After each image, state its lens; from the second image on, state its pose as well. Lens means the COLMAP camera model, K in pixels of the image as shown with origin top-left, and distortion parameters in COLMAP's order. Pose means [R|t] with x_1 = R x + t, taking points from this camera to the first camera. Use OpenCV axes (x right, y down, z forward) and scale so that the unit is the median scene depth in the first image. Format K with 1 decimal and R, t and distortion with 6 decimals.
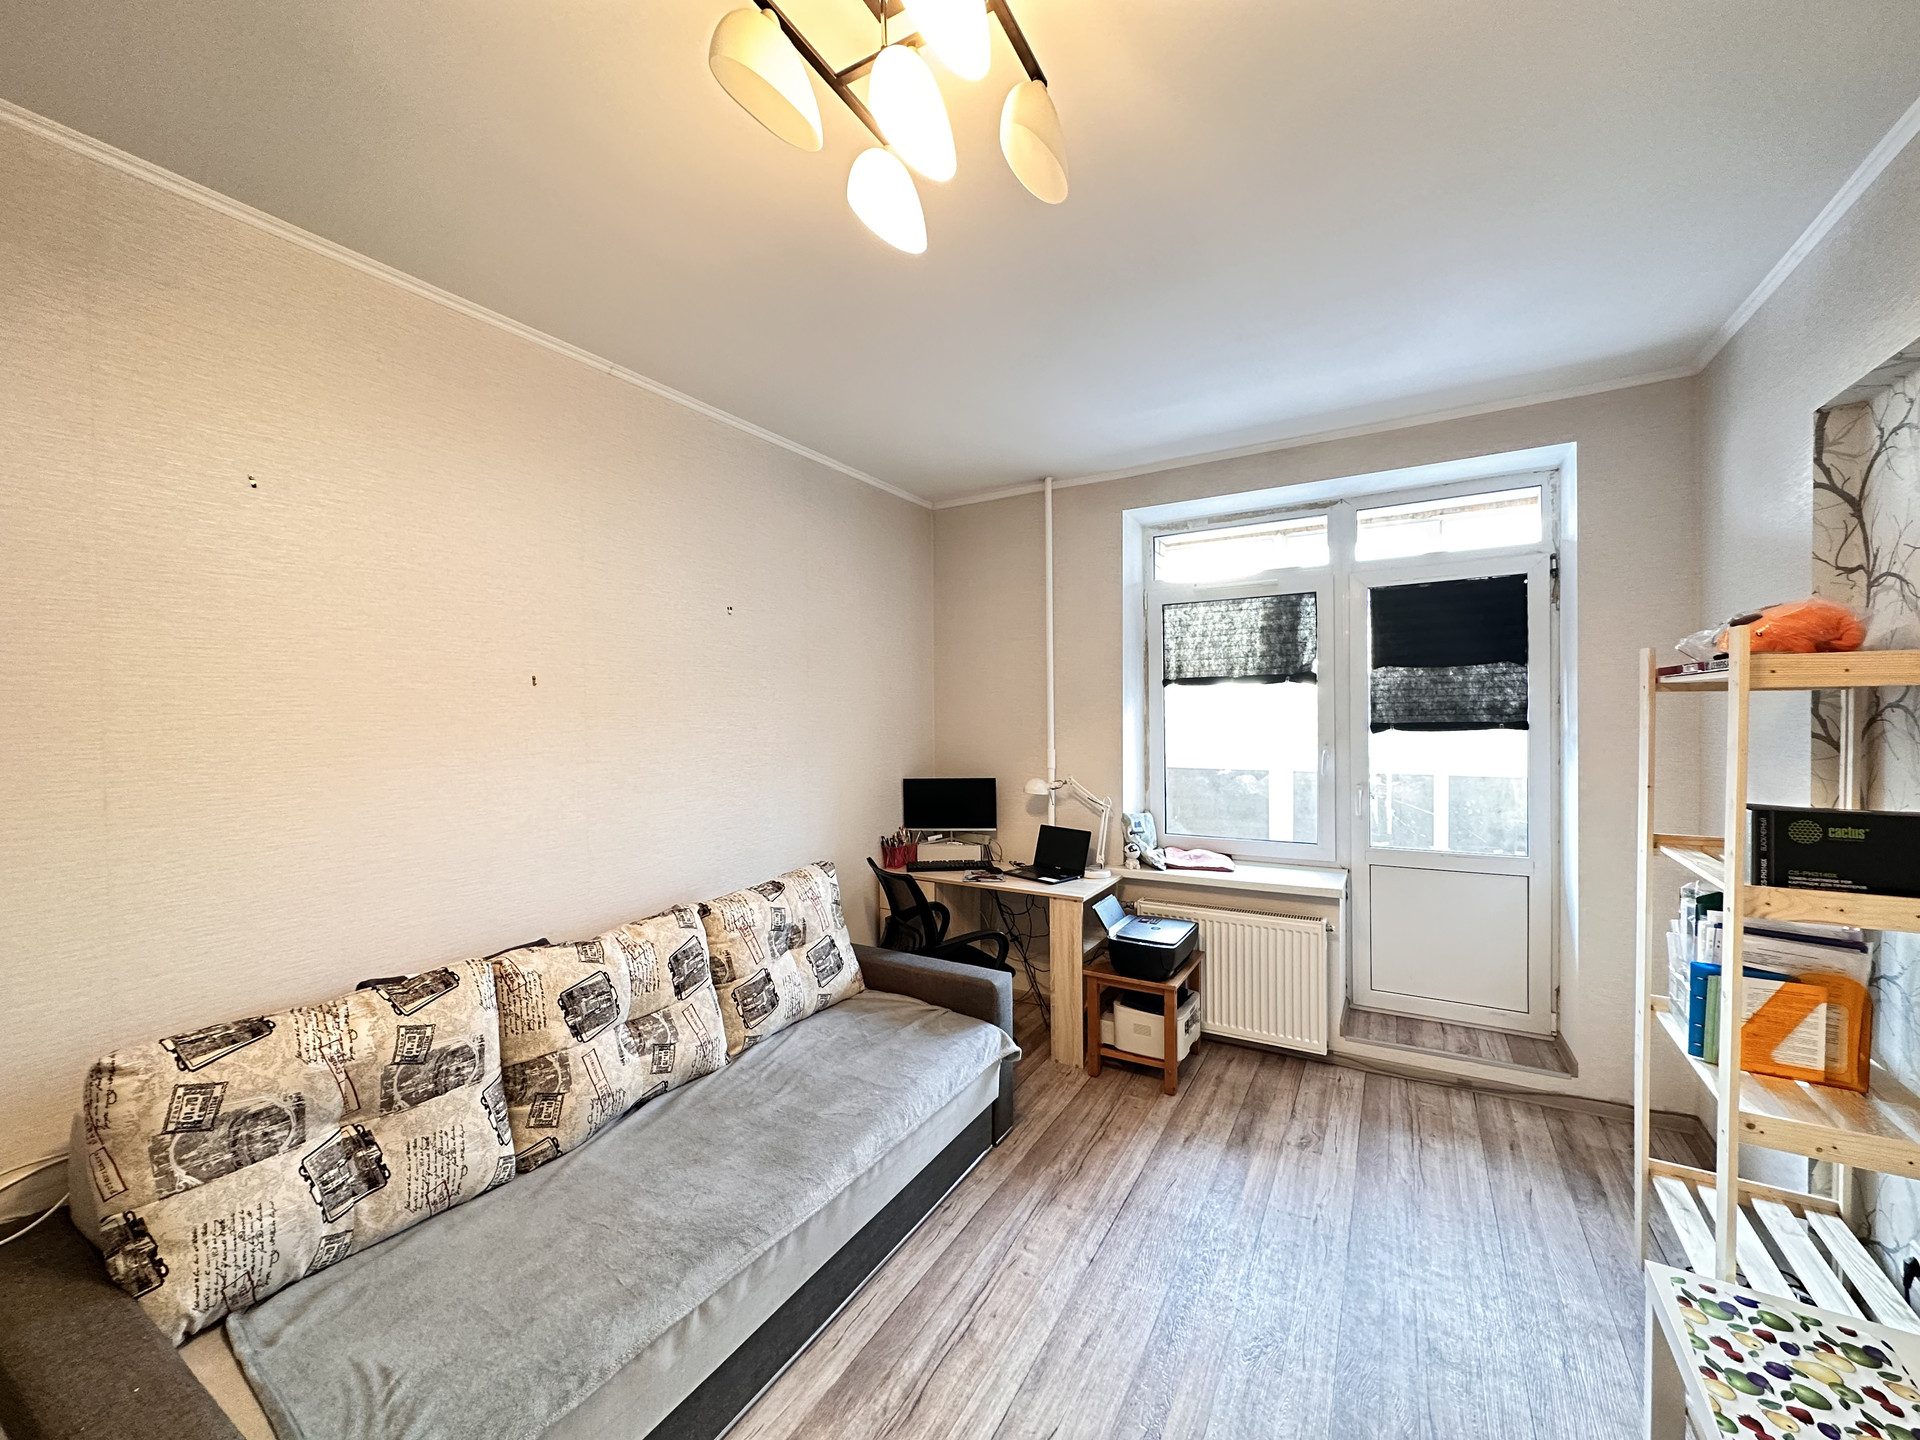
lens RADIAL K [[757.8, 0, 968.4], [0, 757.8, 721.8], [0, 0, 1]] dist [0.000379, 0.000098]
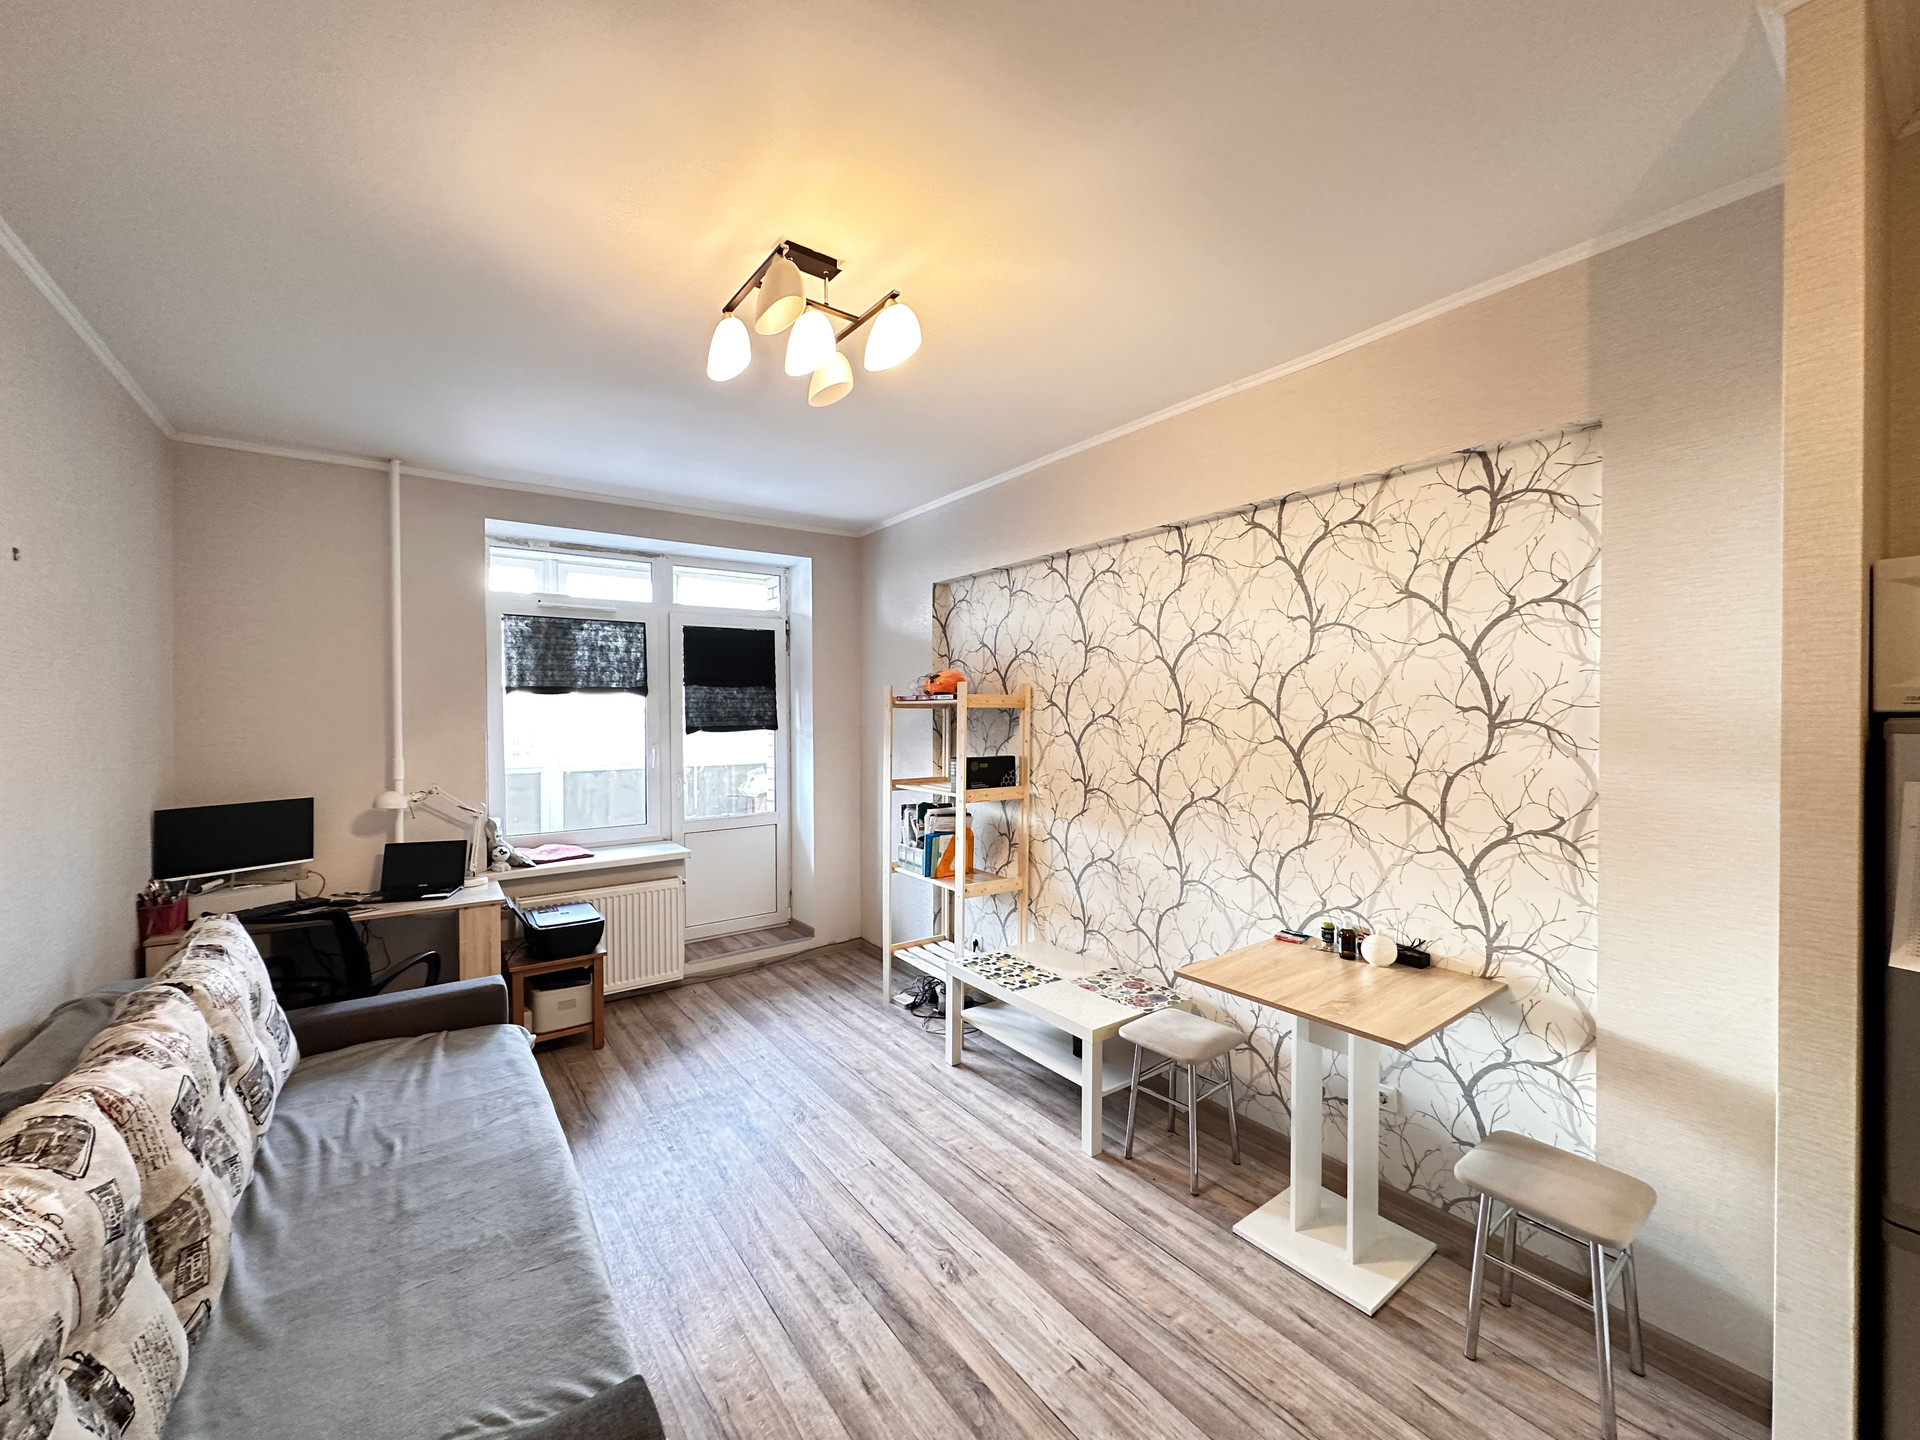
lens RADIAL K [[757.8, 0, 960.1], [0, 757.8, 718.1], [0, 0, 1]] dist [0.000379, 0.000098]
pose [[0.398736, 0.004631, 0.917054, -0.547706], [0.011869, 0.999877, -0.010209, 0.006177], [-0.916989, 0.014955, 0.398632, 0.026786]]
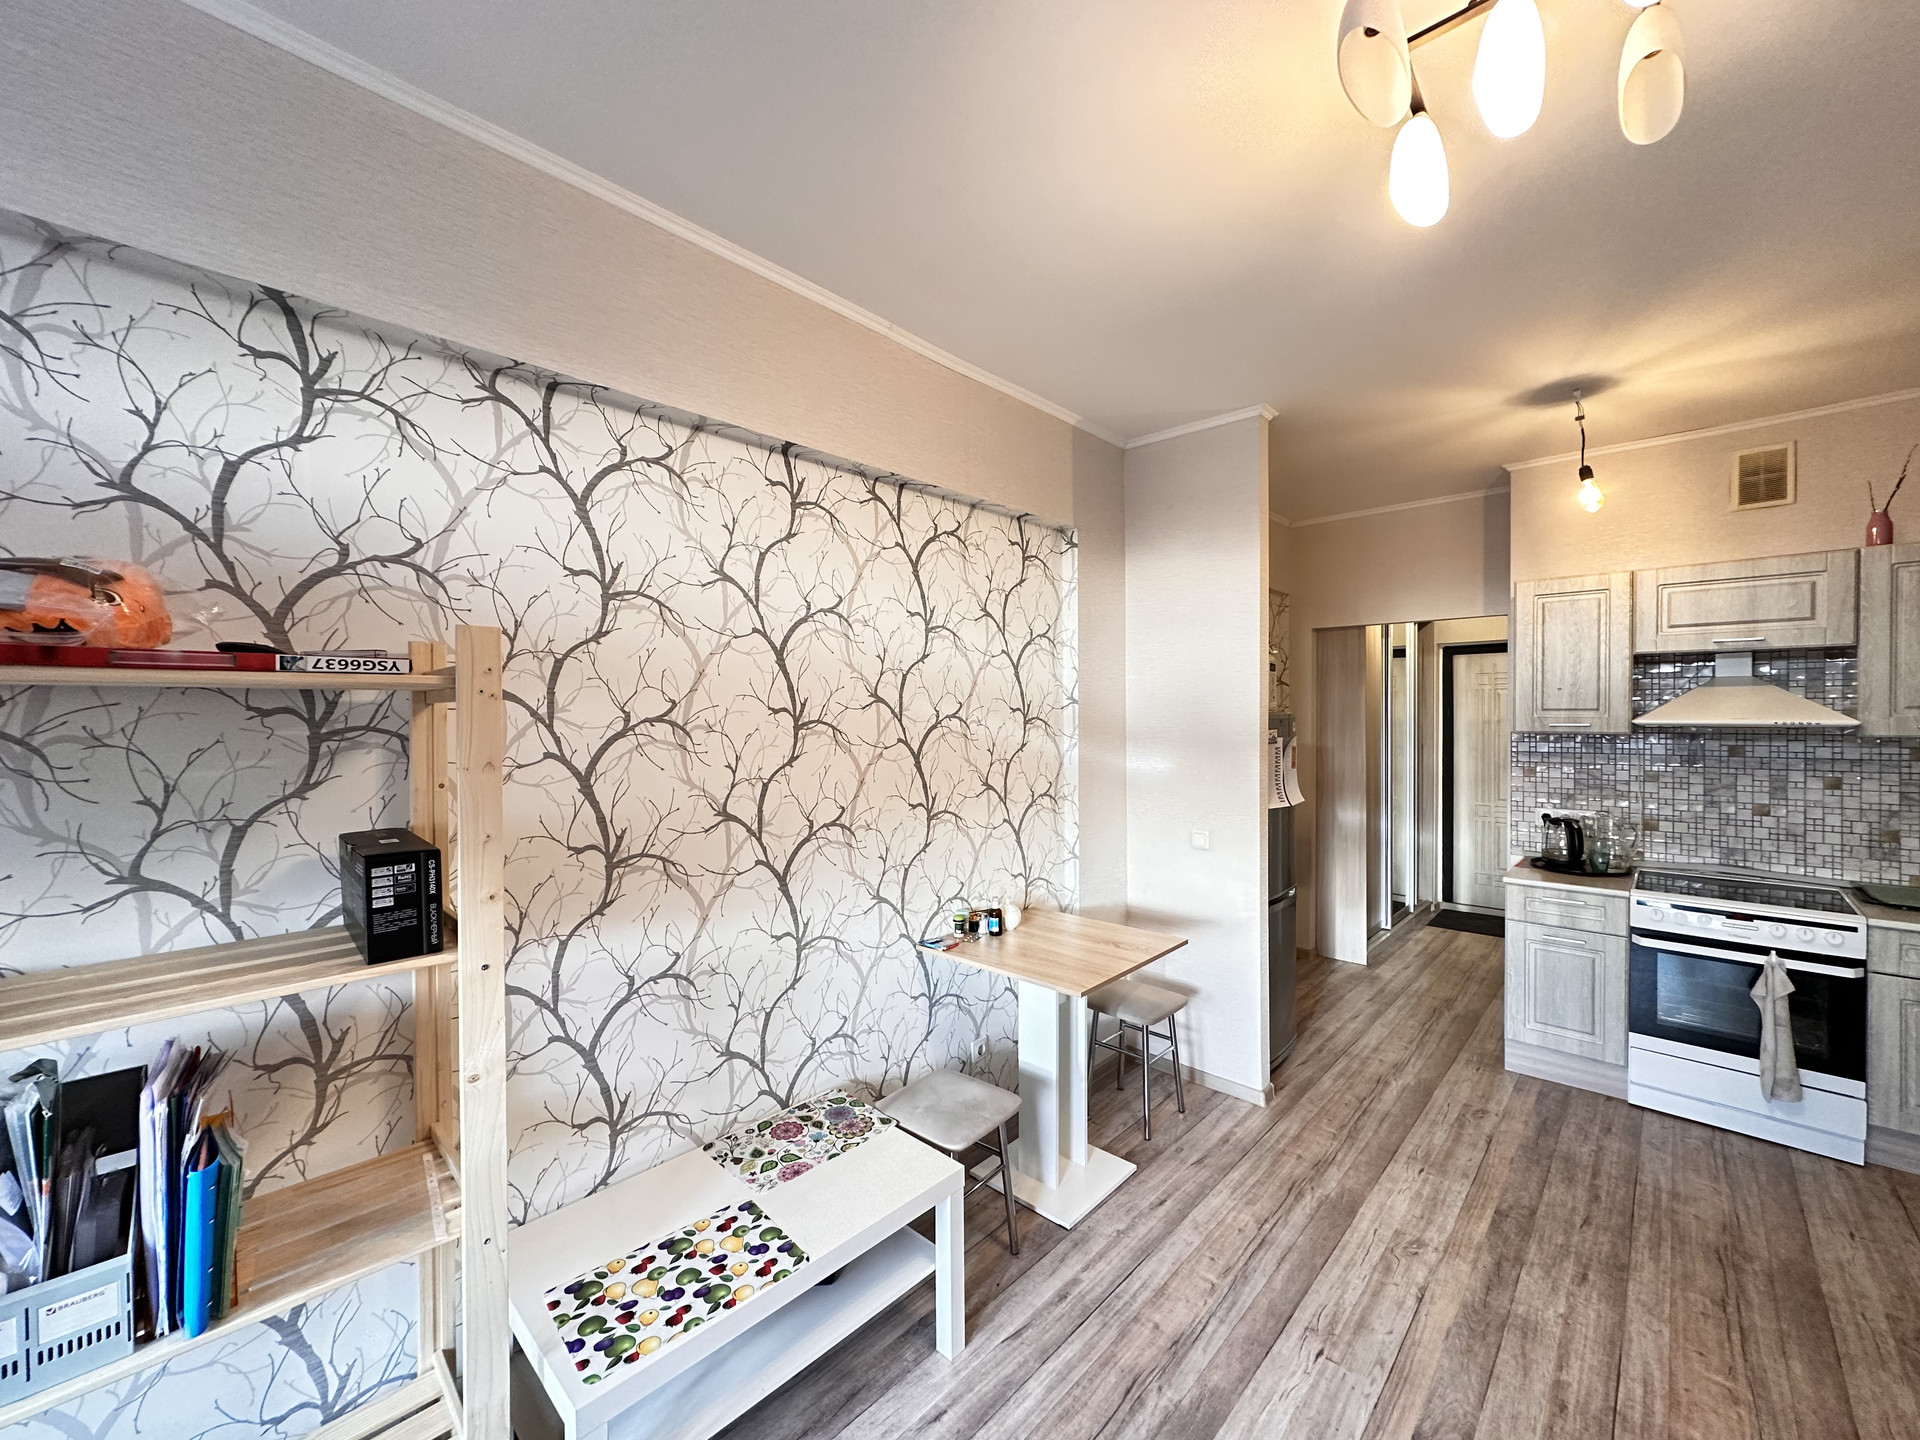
lens RADIAL K [[757.8, 0, 956.0], [0, 757.8, 725.3], [0, 0, 1]] dist [0.000379, 0.000098]
pose [[-0.972989, 0.019623, 0.230015, 0.146585], [0.026161, 0.999335, 0.025411, -0.010210], [-0.229363, 0.030742, -0.972855, 0.792195]]
